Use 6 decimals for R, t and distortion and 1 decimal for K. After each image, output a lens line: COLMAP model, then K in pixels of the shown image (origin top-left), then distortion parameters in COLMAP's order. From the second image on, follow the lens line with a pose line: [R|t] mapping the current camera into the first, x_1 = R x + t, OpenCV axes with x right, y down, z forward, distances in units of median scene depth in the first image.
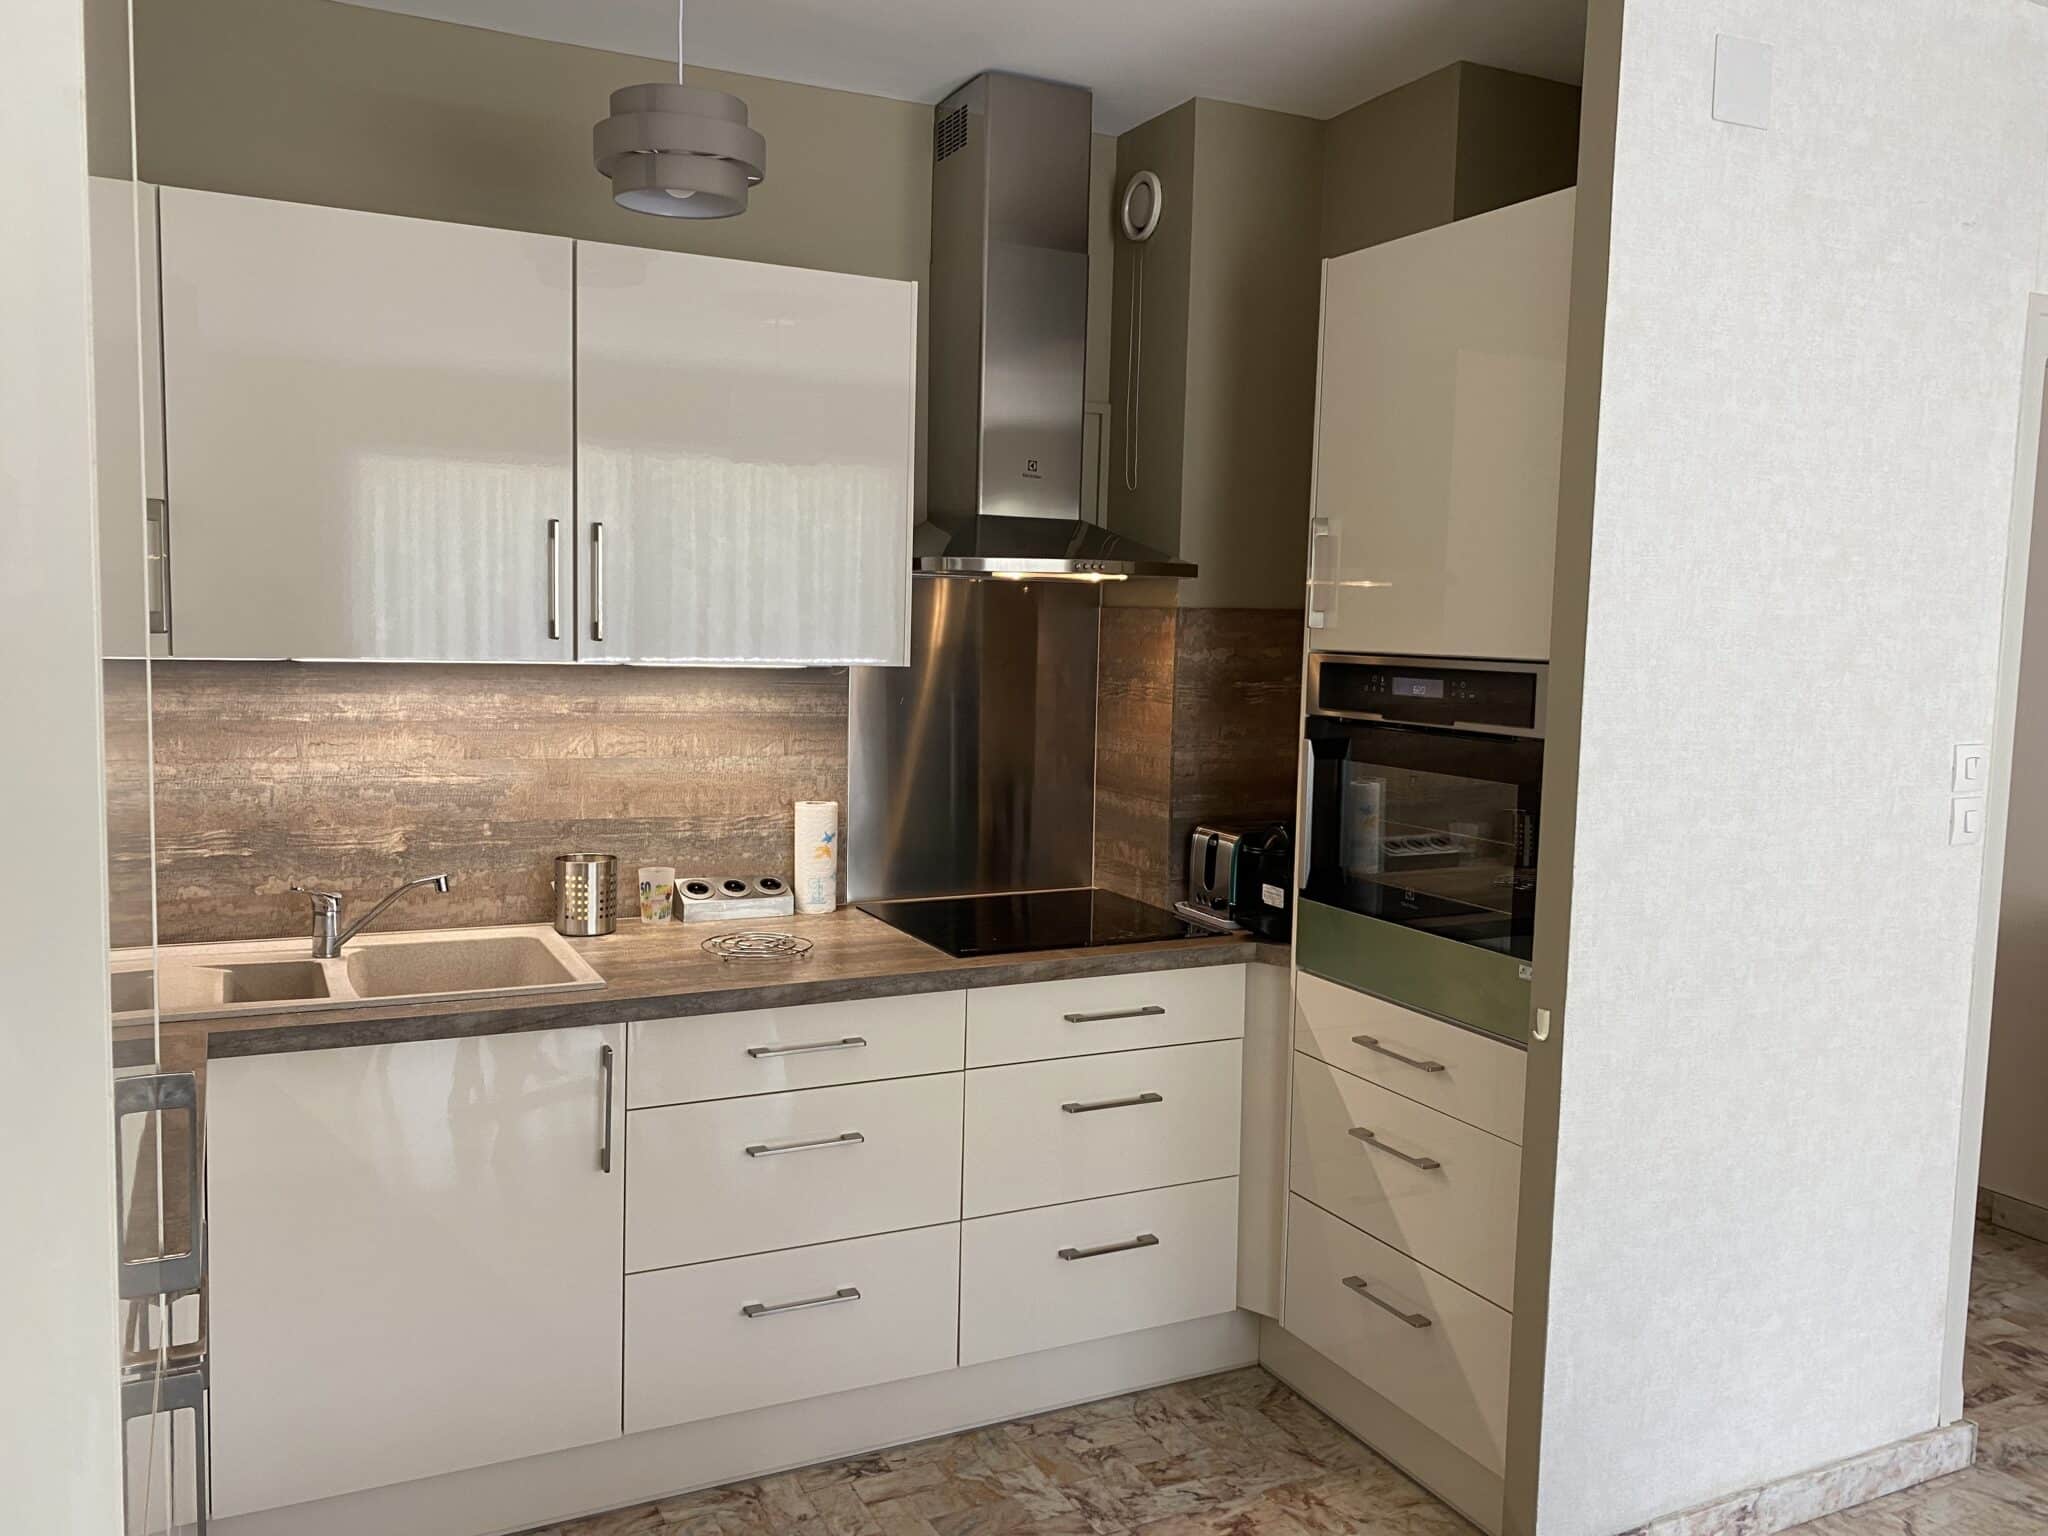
lens RADIAL K [[1568.4, 0, 1024.0], [0, 1568.4, 768.0], [0, 0, 1]] dist [0.053077, -0.062662]
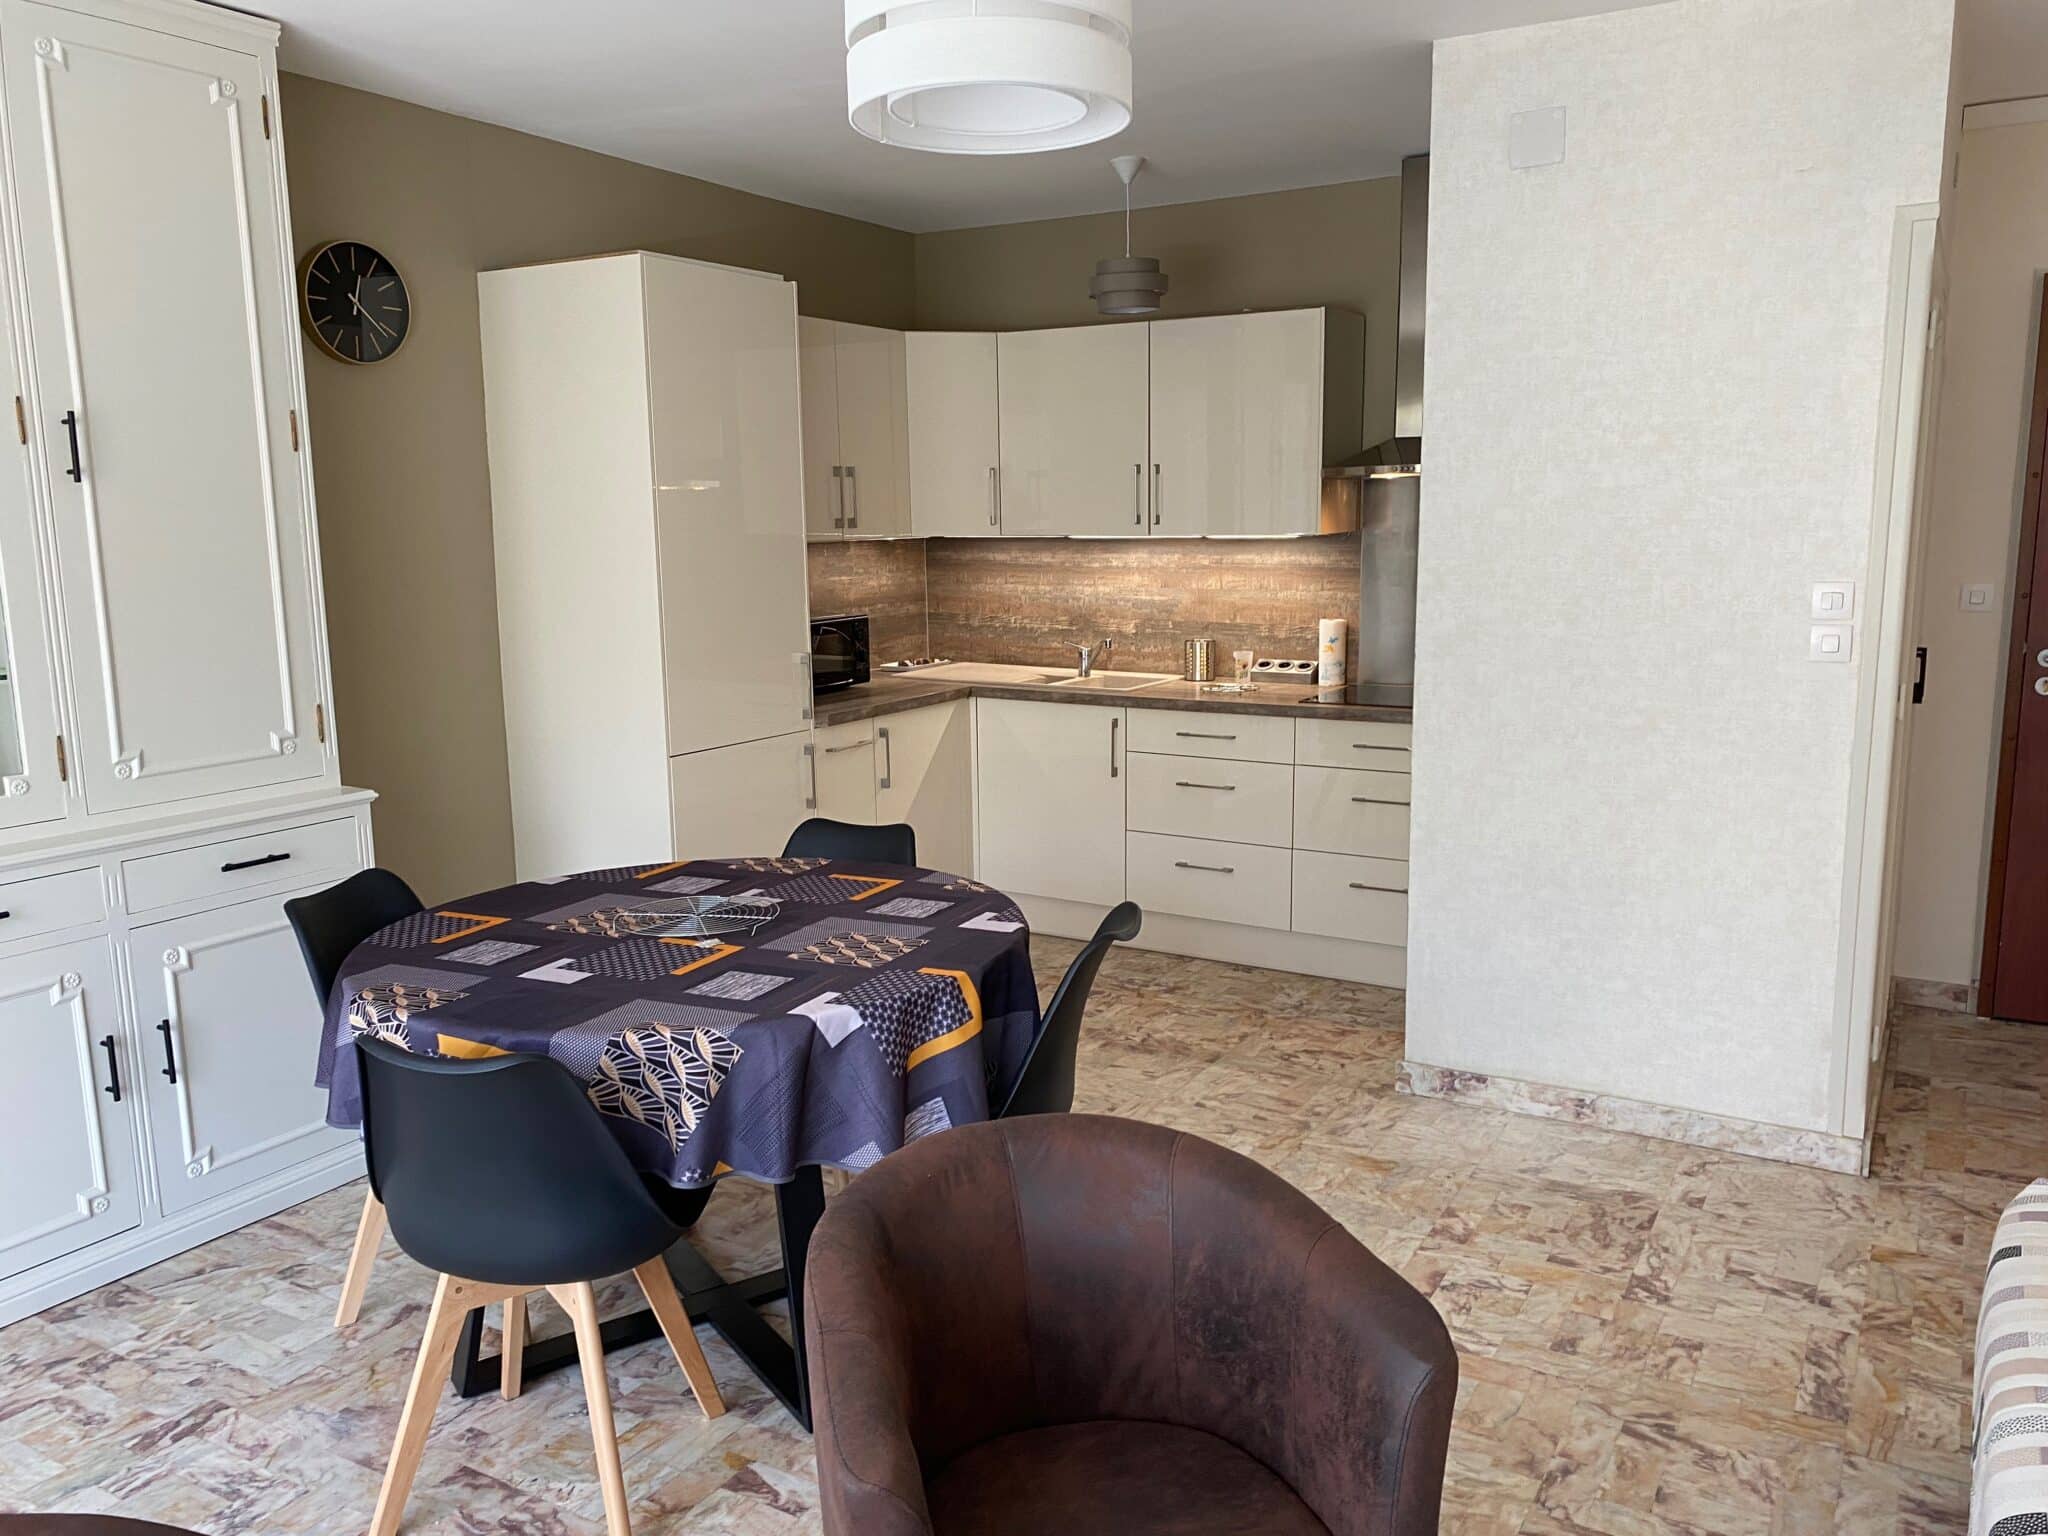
lens RADIAL K [[1541.0, 0, 1045.4], [0, 1541.0, 773.8], [0, 0, 1]] dist [0.031355, -0.051172]
pose [[0.547447, 0.109984, -0.829581, 1.214423], [-0.054011, 0.993903, 0.096127, 0.049269], [0.835095, -0.007818, 0.550050, -0.185328]]
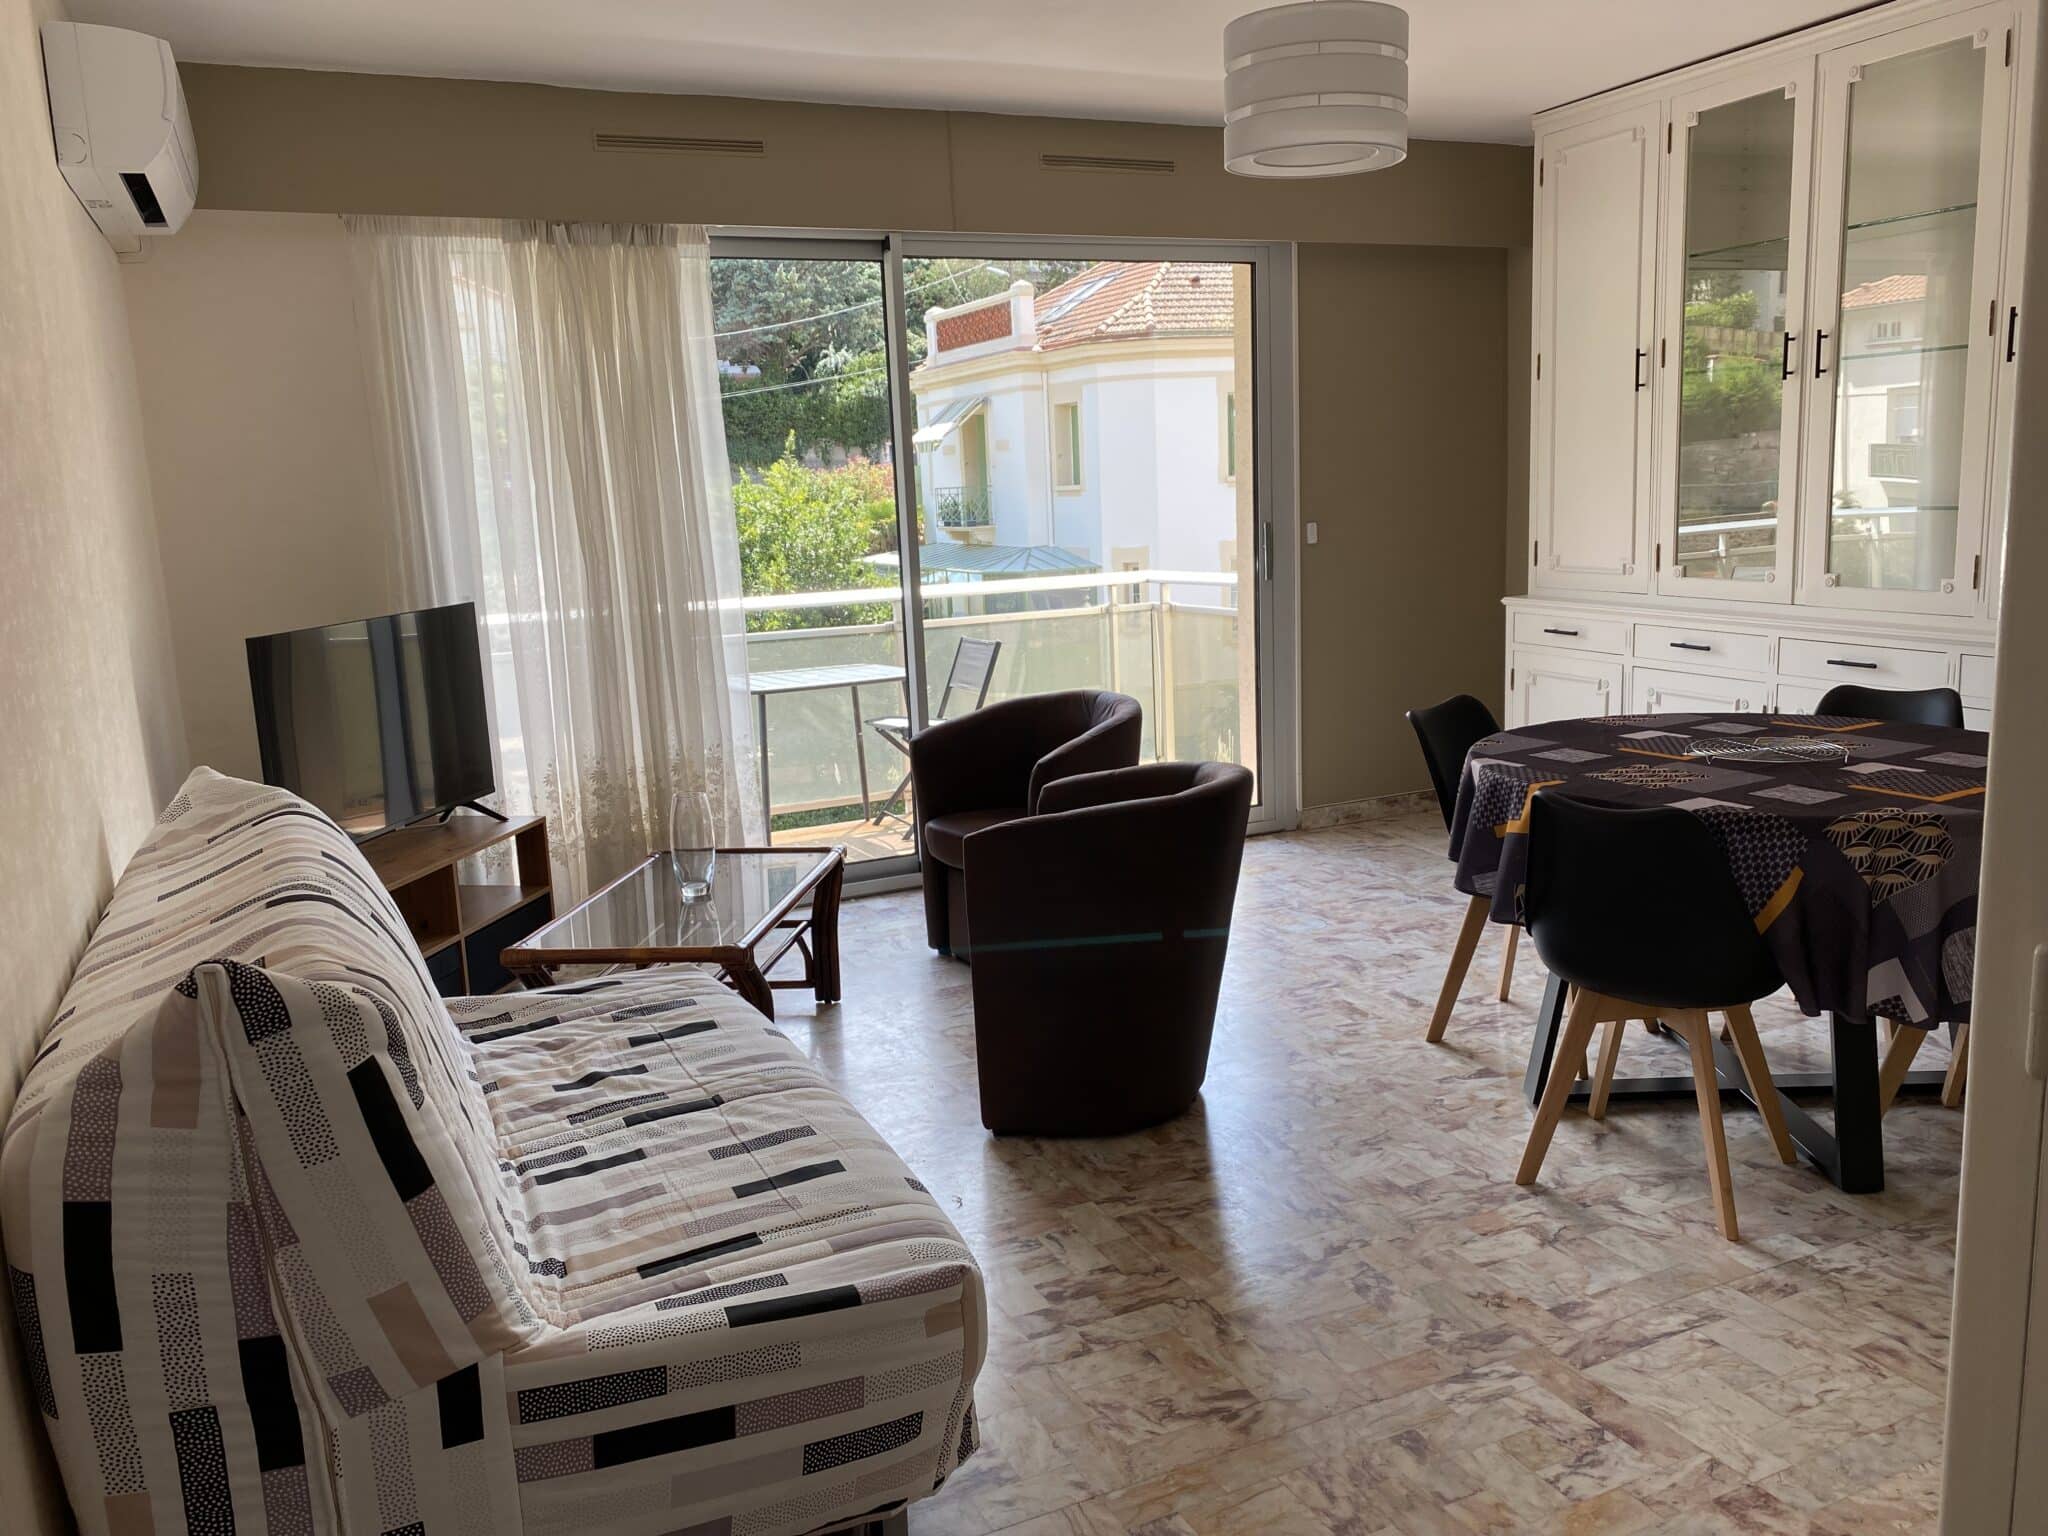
lens RADIAL K [[1542.0, 0, 1024.0], [0, 1542.0, 768.0], [0, 0, 1]] dist [0.053657, -0.151865]
pose [[-0.999290, 0.017046, 0.033611, 0.793106], [0.025656, 0.960979, 0.275428, -0.062371], [-0.027604, 0.276095, -0.960734, 1.266224]]
